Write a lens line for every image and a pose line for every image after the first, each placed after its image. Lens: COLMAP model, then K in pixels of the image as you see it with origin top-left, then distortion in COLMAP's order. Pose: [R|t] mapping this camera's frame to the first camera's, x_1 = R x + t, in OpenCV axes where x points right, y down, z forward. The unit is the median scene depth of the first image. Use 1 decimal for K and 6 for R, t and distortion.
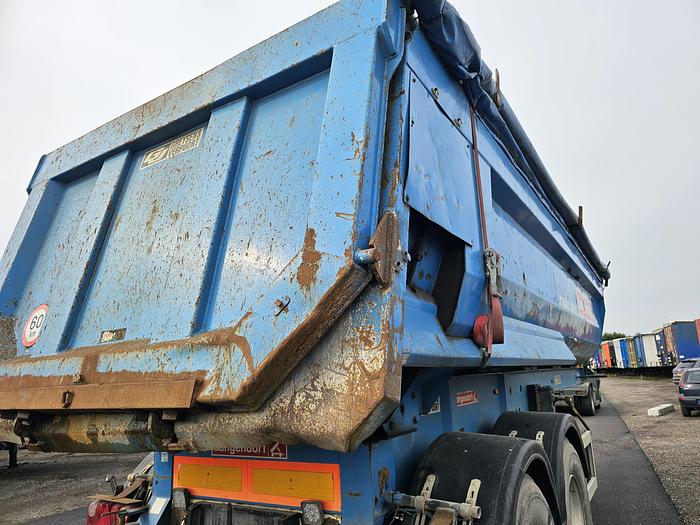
lens RADIAL K [[468.4, 0, 363.7], [0, 468.4, 276.2], [0, 0, 1]] dist [0.062039, -0.071407]
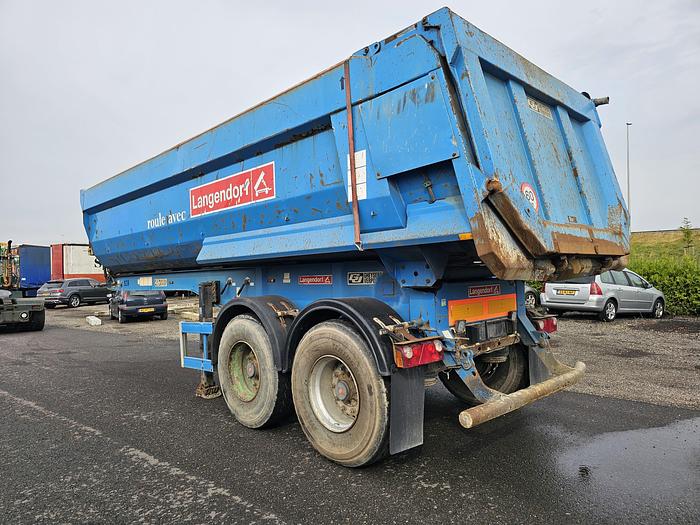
lens RADIAL K [[472.2, 0, 348.3], [0, 472.2, 269.3], [0, 0, 1]] dist [0.073464, -0.077240]
pose [[0.254679, 0.052705, 0.965588, -2.590524], [-0.182131, 0.983258, -0.005631, 0.495872], [-0.949719, -0.174430, 0.260014, 1.324678]]
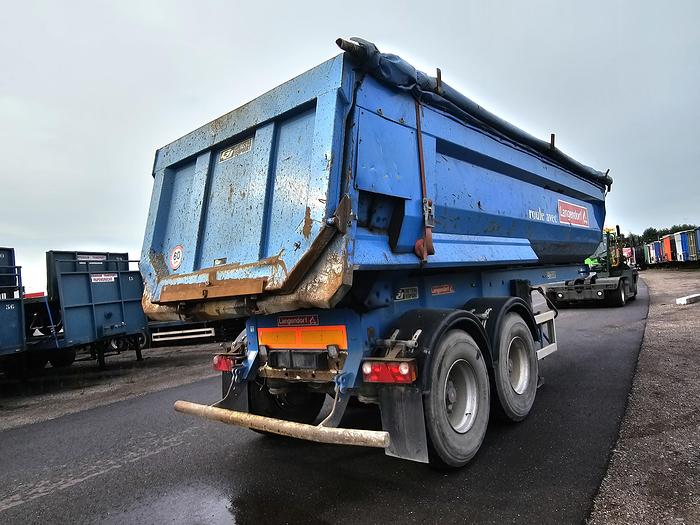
lens RADIAL K [[458.0, 0, 350.8], [0, 458.0, 273.2], [0, 0, 1]] dist [0.032936, -0.067681]
pose [[0.987254, -0.047459, -0.151913, 0.275113], [0.074772, 0.980916, 0.179481, -0.123823], [0.140496, -0.188552, 0.971961, -0.746386]]
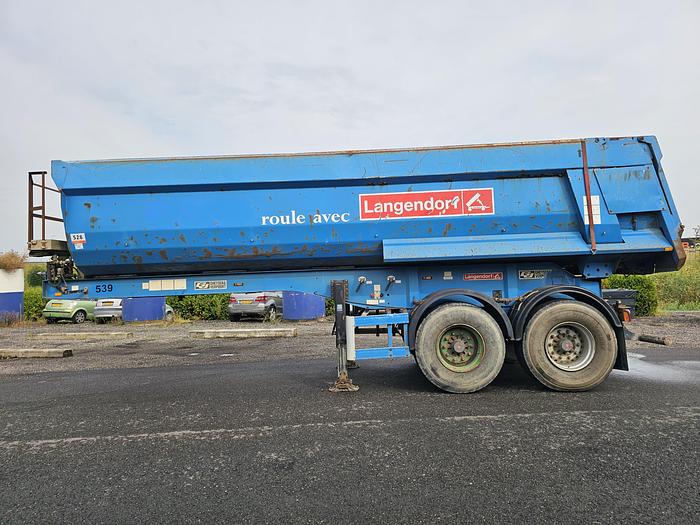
lens RADIAL K [[472.7, 0, 358.3], [0, 472.7, 257.1], [0, 0, 1]] dist [0.071055, -0.074716]
pose [[-0.490245, 0.117218, 0.863666, -2.728063], [-0.122303, 0.971859, -0.201326, 1.232946], [-0.862961, -0.204328, -0.462113, 4.524686]]
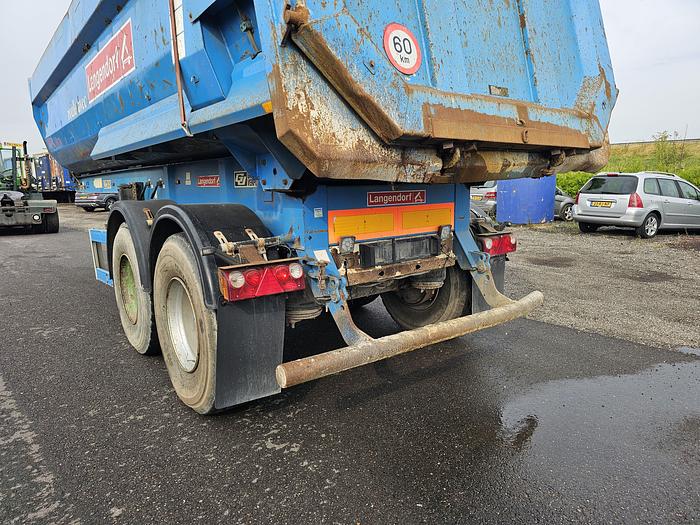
lens RADIAL K [[470.9, 0, 356.9], [0, 470.9, 261.9], [0, 0, 1]] dist [0.069755, -0.065923]
pose [[0.346188, -0.107383, 0.931999, -1.906395], [-0.194024, 0.963755, 0.183112, 0.407712], [-0.917882, -0.244222, 0.312806, 0.843330]]
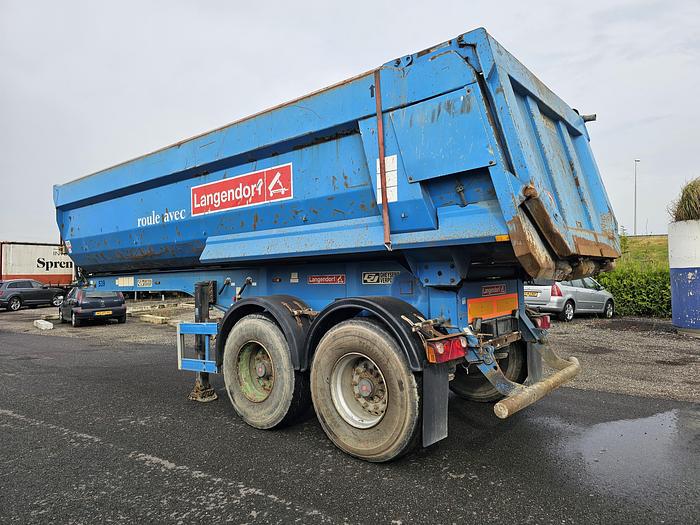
lens RADIAL K [[472.7, 0, 358.3], [0, 472.7, 257.1], [0, 0, 1]] dist [0.071055, -0.074716]
pose [[0.139952, 0.084563, 0.986541, -2.713459], [-0.186030, 0.980849, -0.057685, 0.565643], [-0.972526, -0.175453, 0.153003, 1.599039]]
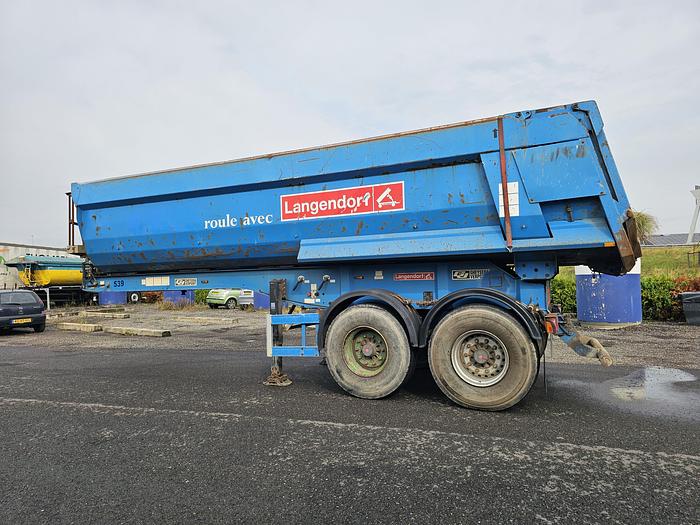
lens RADIAL K [[473.2, 0, 350.0], [0, 473.2, 262.5], [0, 0, 1]] dist [0.082726, -0.093694]
pose [[-0.113468, 0.093618, 0.989121, -3.284591], [-0.177017, 0.977717, -0.112845, 0.910396], [-0.977645, -0.187896, -0.094368, 2.872398]]
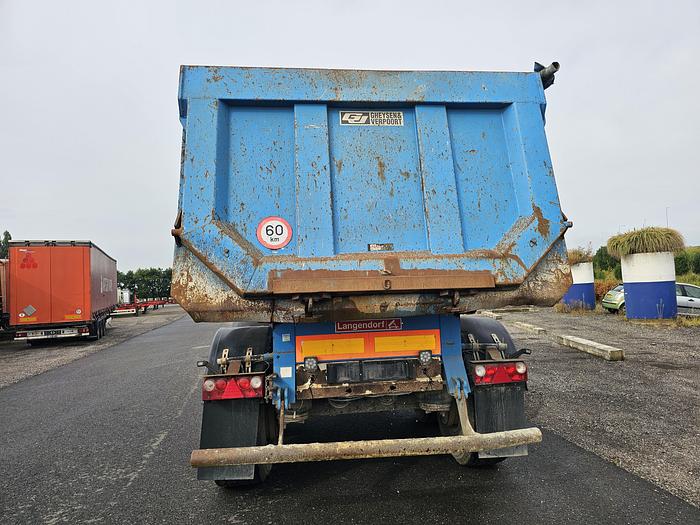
lens RADIAL K [[470.9, 0, 356.9], [0, 470.9, 261.9], [0, 0, 1]] dist [0.069755, -0.065923]
pose [[0.797580, 0.059361, 0.600286, -1.530394], [-0.130436, 0.988574, 0.075549, 0.066985], [-0.588942, -0.138556, 0.796209, -0.199035]]
